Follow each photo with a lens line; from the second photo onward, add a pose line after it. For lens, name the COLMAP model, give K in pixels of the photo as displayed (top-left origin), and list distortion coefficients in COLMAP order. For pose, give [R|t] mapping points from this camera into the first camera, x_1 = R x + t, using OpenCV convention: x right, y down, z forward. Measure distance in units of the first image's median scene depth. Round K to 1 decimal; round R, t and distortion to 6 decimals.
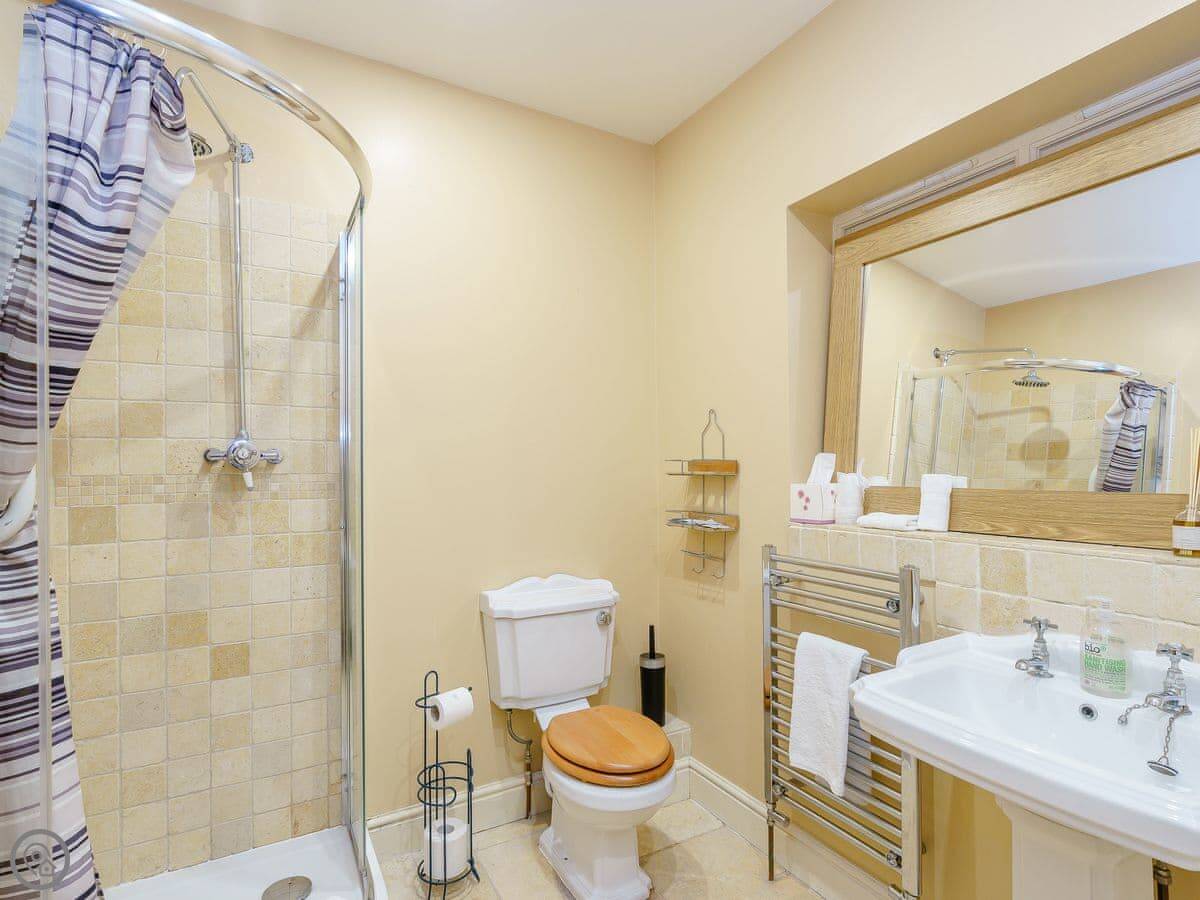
lens RADIAL K [[614.8, 0, 600.1], [0, 614.8, 459.6], [0, 0, 1]] dist [-0.004213, 0.003537]
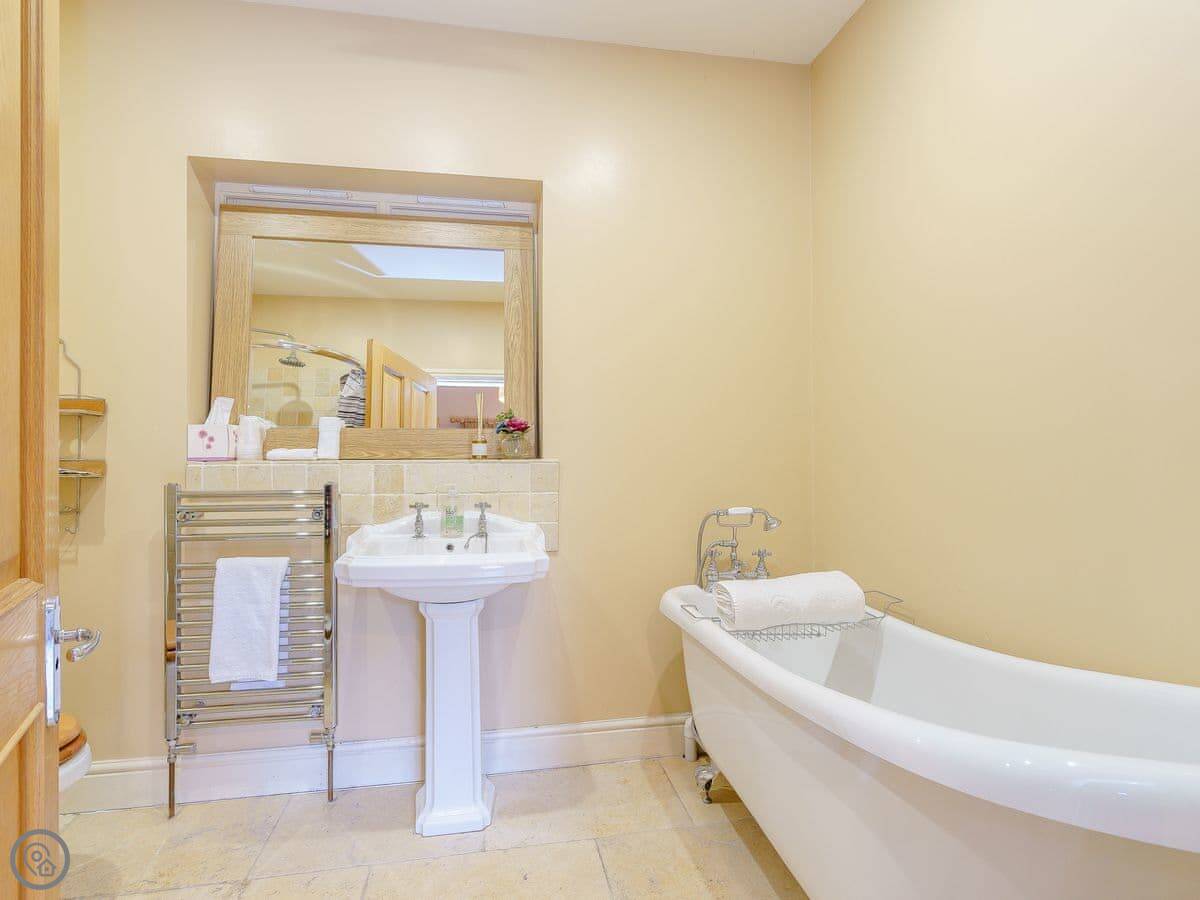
lens RADIAL K [[614.8, 0, 591.0], [0, 614.8, 432.0], [0, 0, 1]] dist [-0.004213, 0.003537]
pose [[0.328657, 0.032918, 0.943875, -0.461323], [-0.011801, 0.999458, -0.030747, 0.079273], [-0.944376, -0.001033, 0.328867, 0.024716]]
